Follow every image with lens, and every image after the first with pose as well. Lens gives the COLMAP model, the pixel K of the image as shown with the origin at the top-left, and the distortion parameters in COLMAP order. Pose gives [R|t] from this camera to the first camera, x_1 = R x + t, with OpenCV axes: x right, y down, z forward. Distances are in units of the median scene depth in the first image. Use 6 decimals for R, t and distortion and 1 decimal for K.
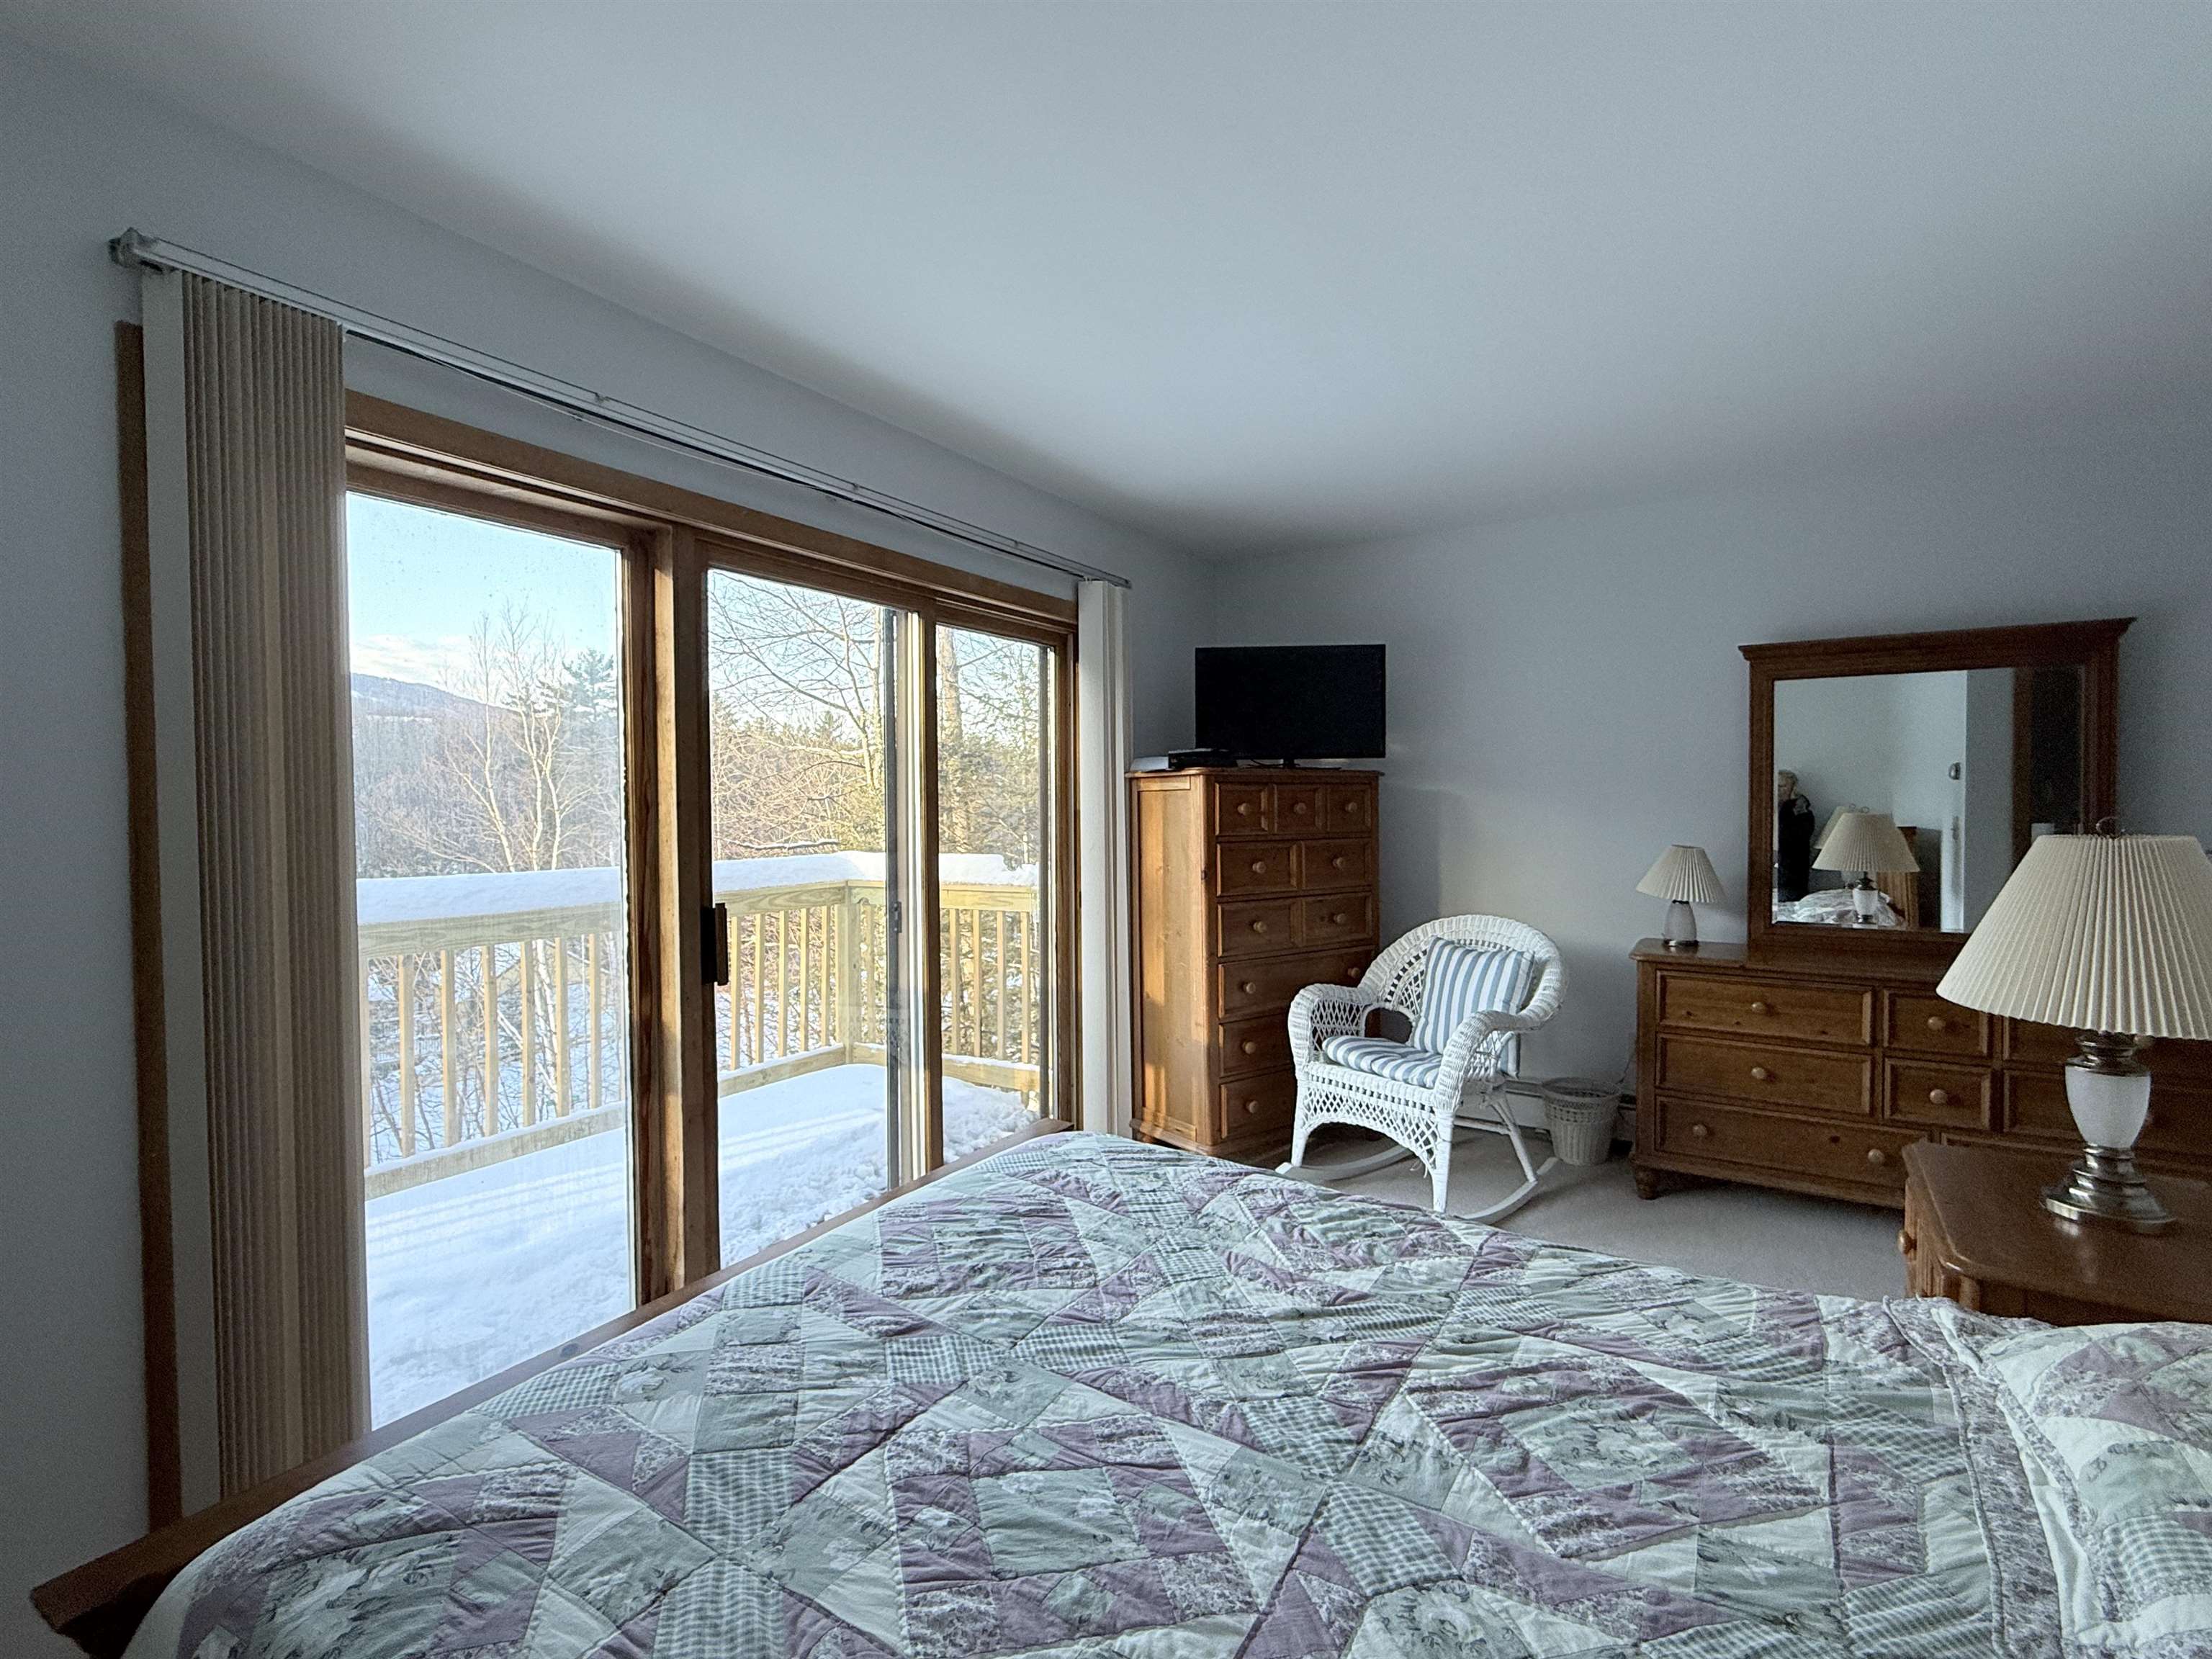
lens RADIAL K [[1030.8, 0, 1106.0], [0, 1030.8, 829.5], [0, 0, 1]] dist [-0.000125, 0.000564]
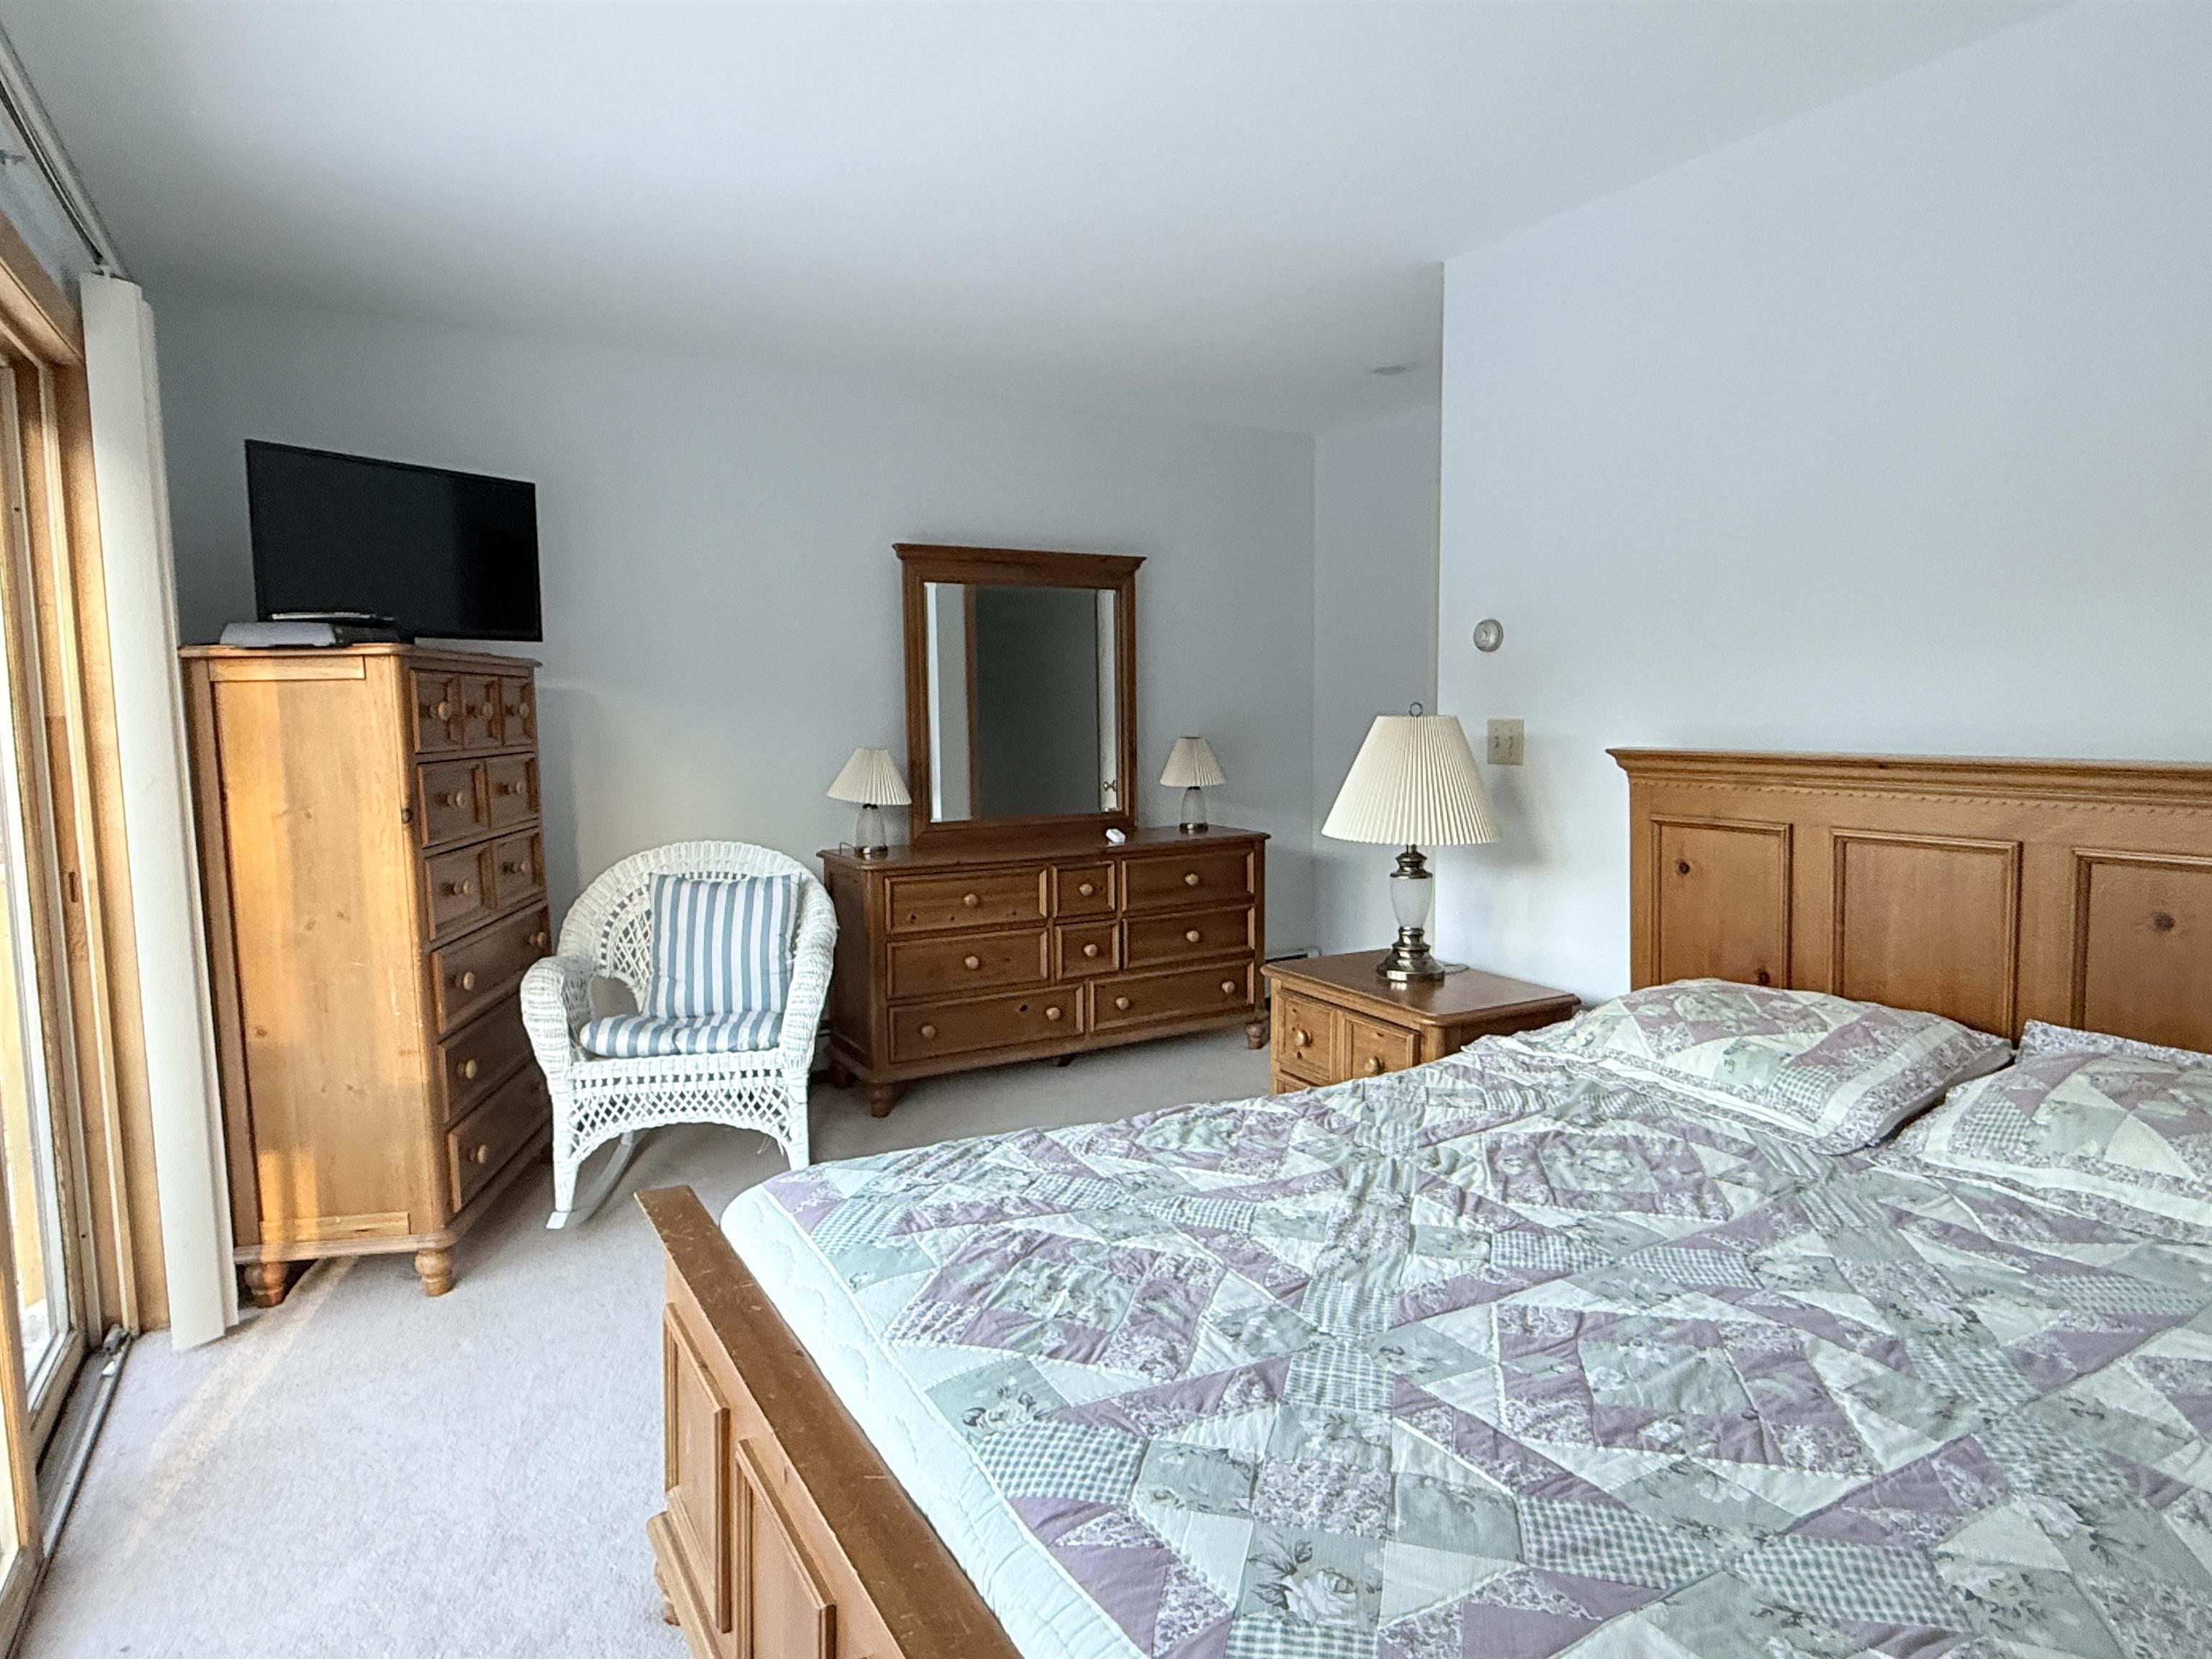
lens RADIAL K [[1270.7, 0, 1097.5], [0, 1270.7, 833.3], [0, 0, 1]] dist [0.000601, -0.000228]
pose [[0.472033, -0.087190, 0.877259, -0.796904], [0.032440, 0.996141, 0.081550, 0.010655], [-0.880984, -0.010036, 0.473040, 0.531766]]
